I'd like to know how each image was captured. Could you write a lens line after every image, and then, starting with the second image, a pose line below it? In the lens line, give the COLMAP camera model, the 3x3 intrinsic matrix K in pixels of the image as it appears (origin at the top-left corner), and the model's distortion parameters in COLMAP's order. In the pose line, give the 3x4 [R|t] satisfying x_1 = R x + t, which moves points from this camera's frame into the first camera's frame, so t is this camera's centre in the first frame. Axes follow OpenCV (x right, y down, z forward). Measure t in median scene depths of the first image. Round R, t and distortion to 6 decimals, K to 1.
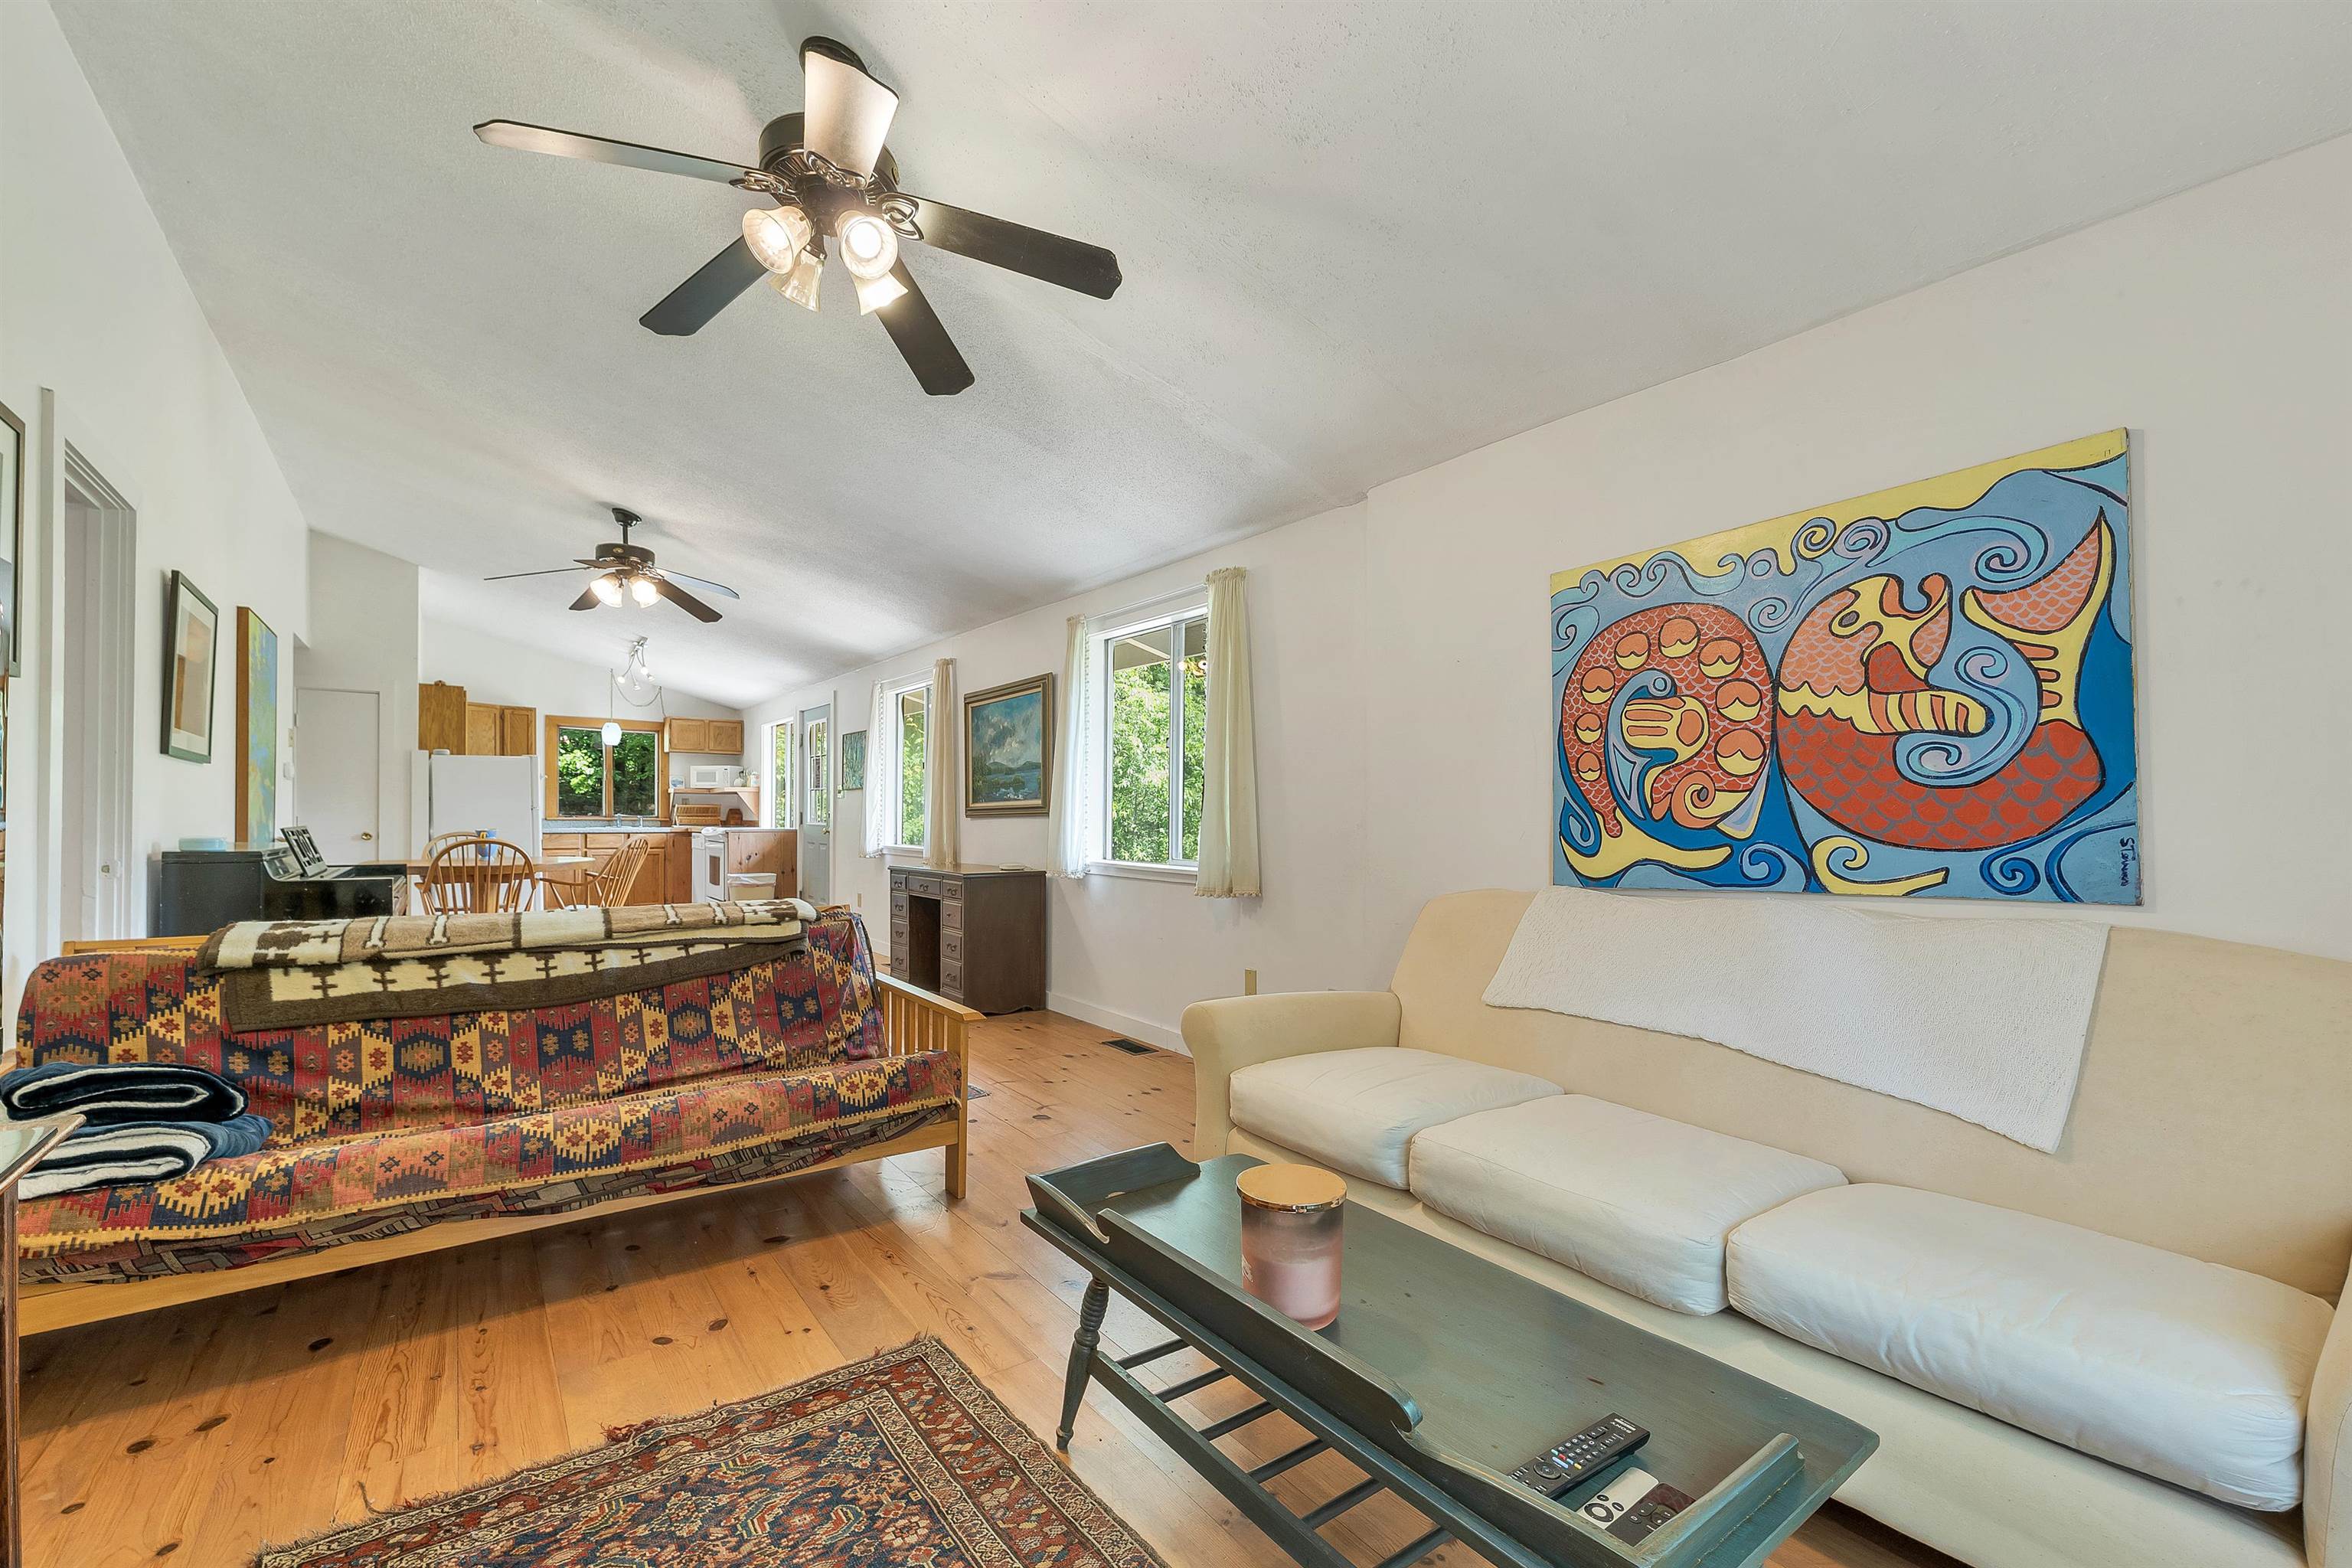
lens RADIAL K [[969.0, 0, 1173.3], [0, 969.0, 802.4], [0, 0, 1]] dist [0.000897, -0.000409]
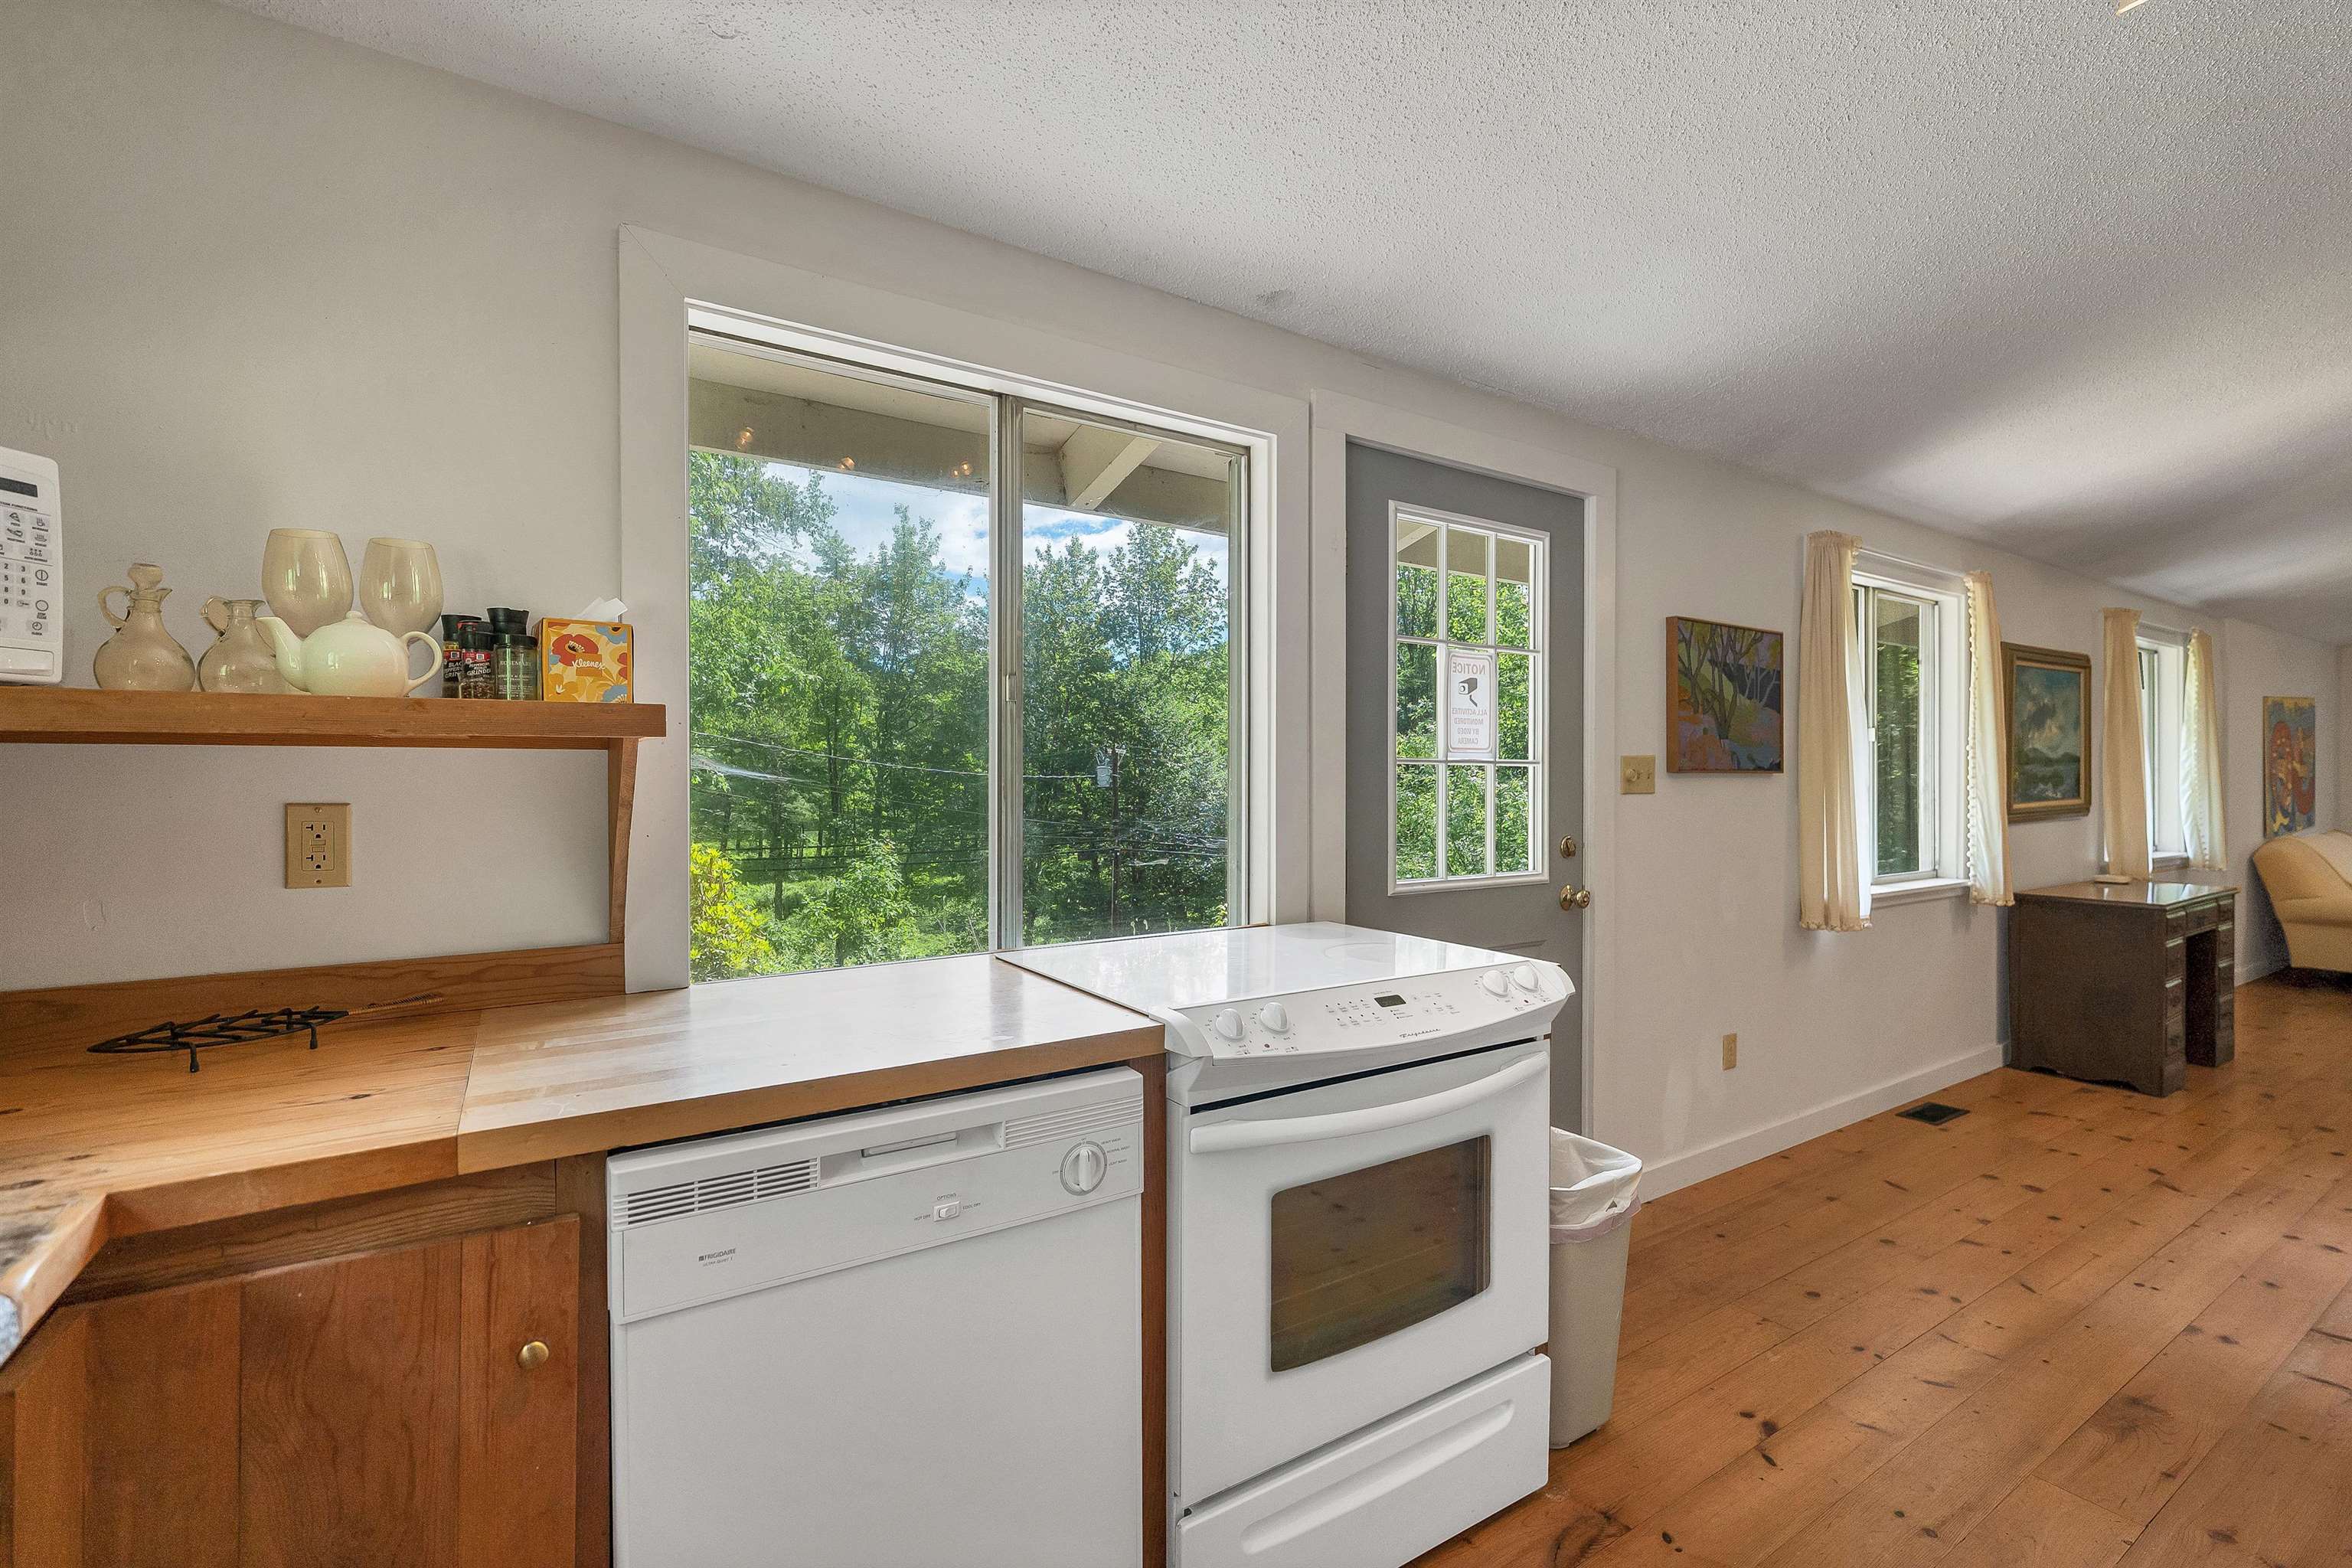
lens RADIAL K [[1057.4, 0, 1176.1], [0, 1057.4, 787.8], [0, 0, 1]] dist [-0.003587, 0.000801]
pose [[0.049122, -0.009525, 0.998747, -0.590392], [-0.009839, 0.999901, 0.010020, -0.007189], [-0.998744, -0.010319, 0.049023, 0.929537]]
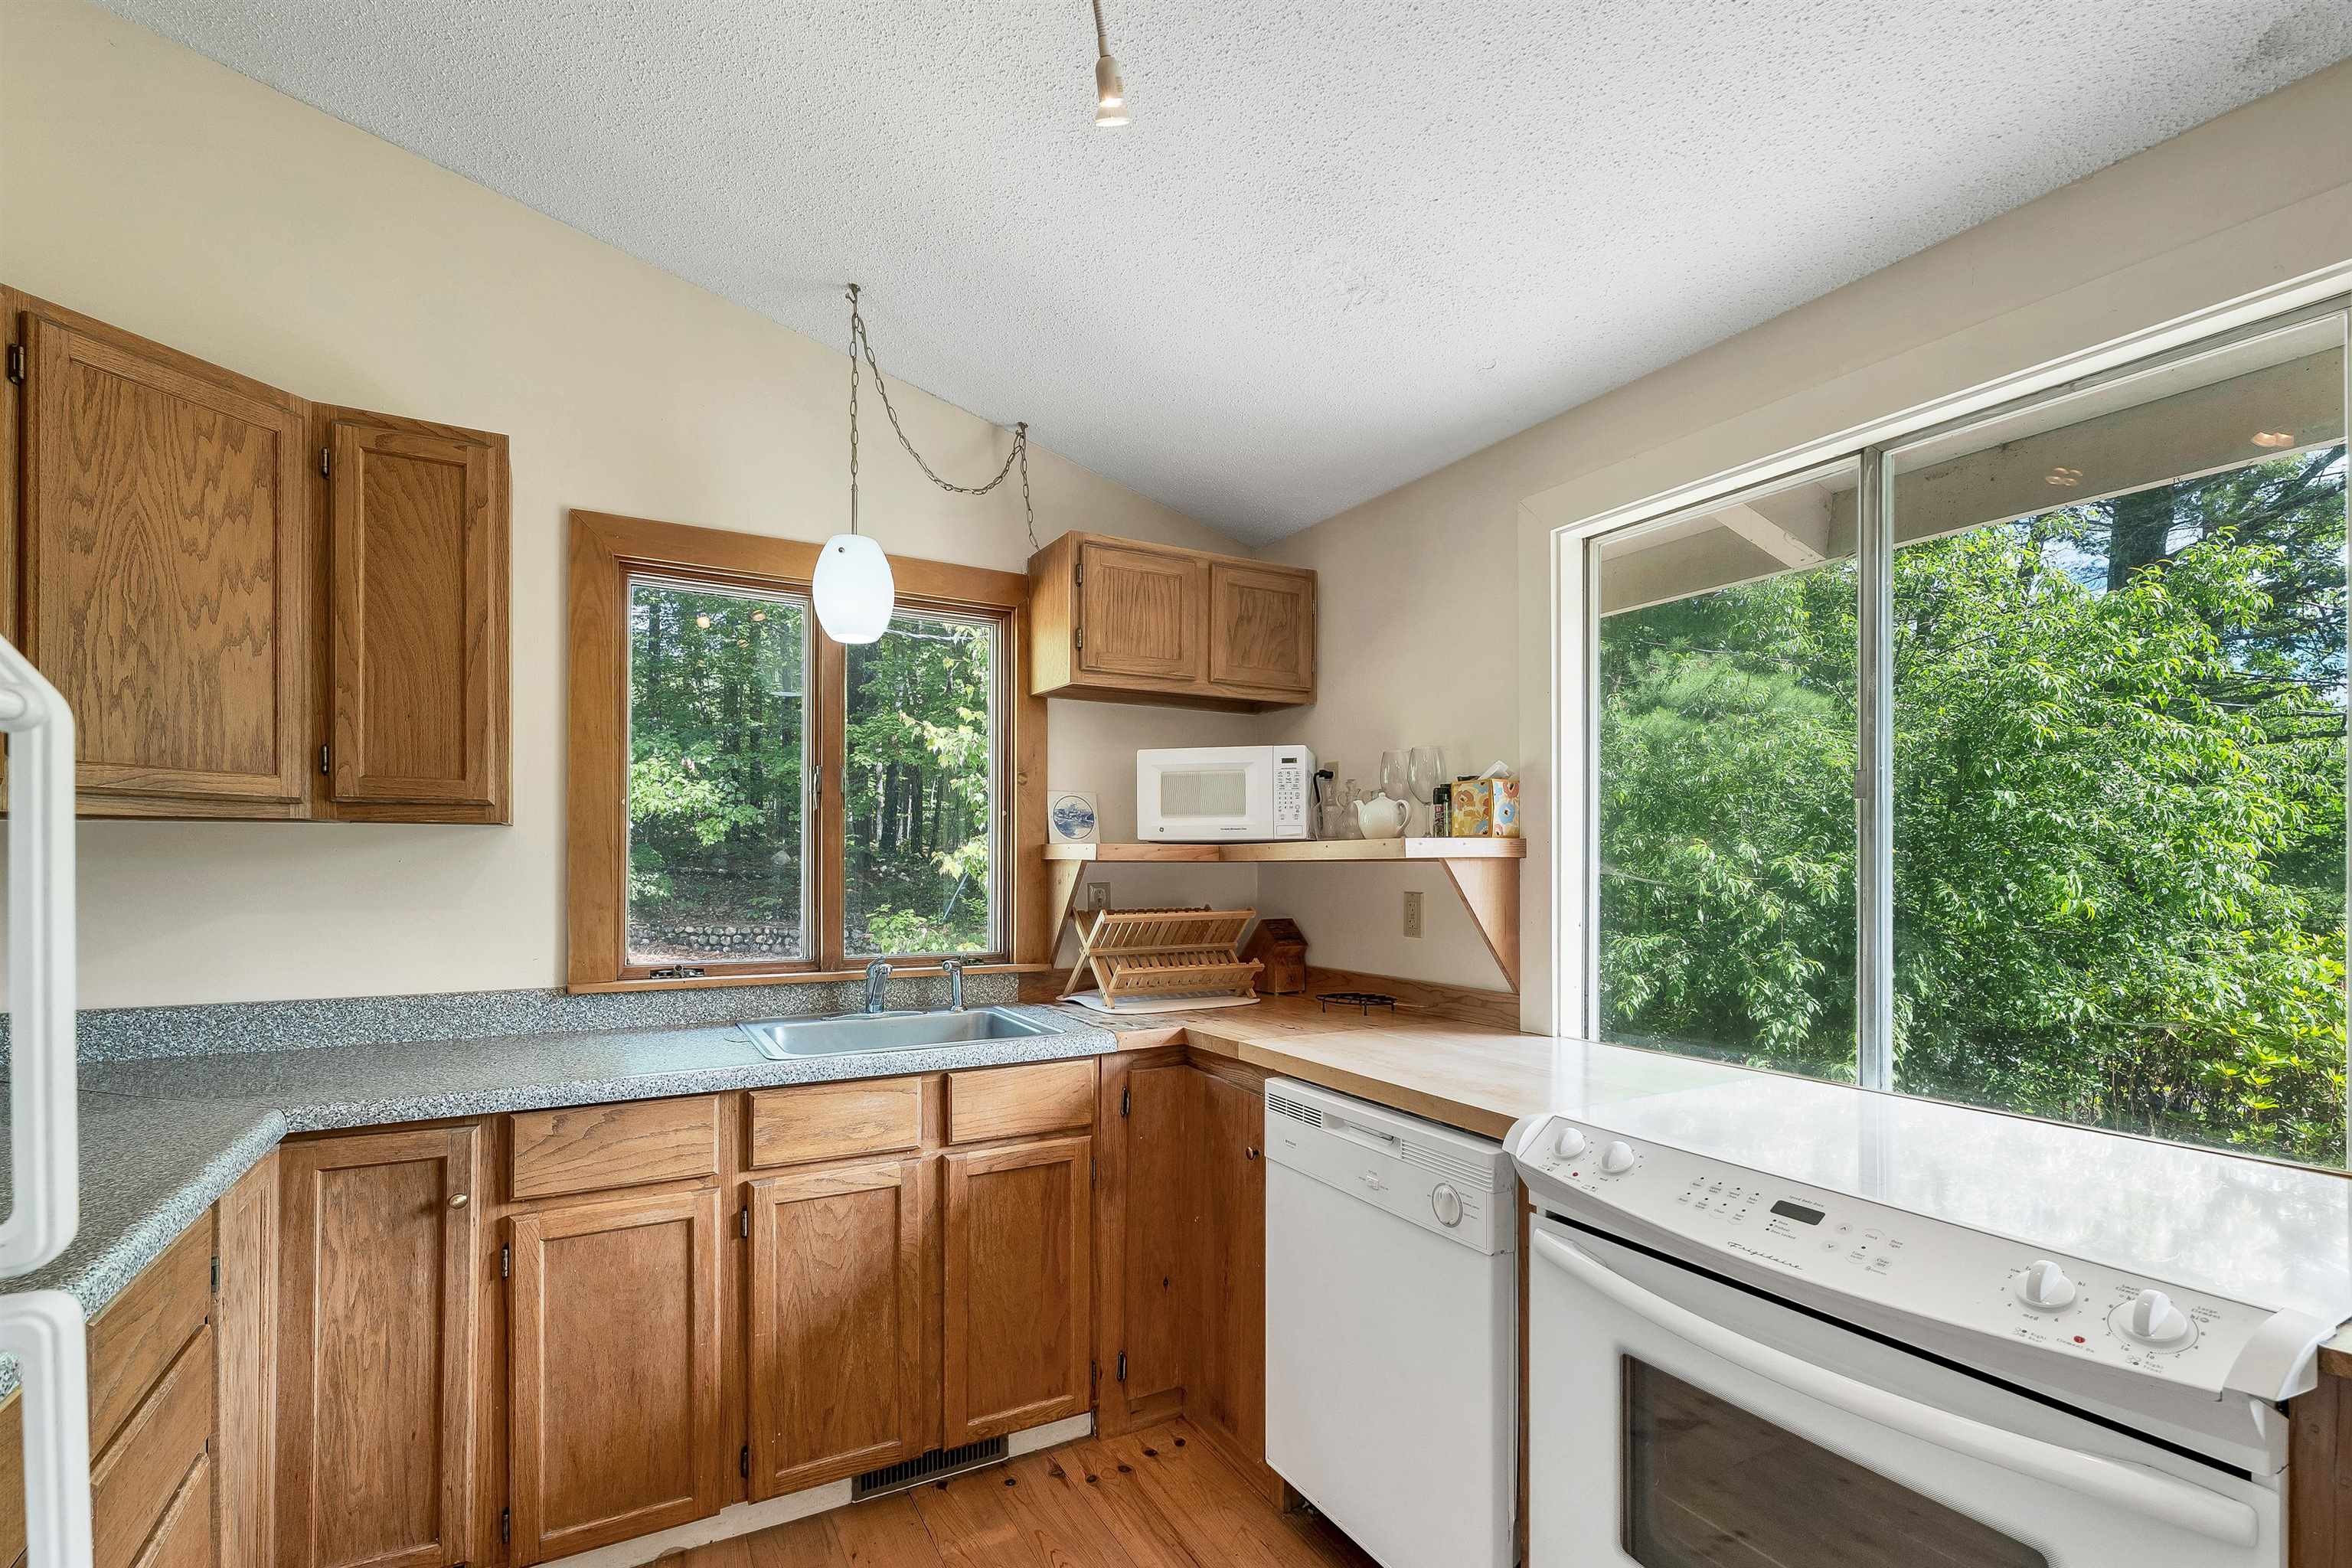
lens RADIAL K [[1057.4, 0, 1163.3], [0, 1057.4, 858.8], [0, 0, 1]] dist [-0.003587, 0.000801]
pose [[0.989747, -0.005067, -0.142739, -0.479684], [0.006513, 0.999932, 0.009665, -0.013659], [0.142680, -0.010495, 0.989713, 0.780176]]
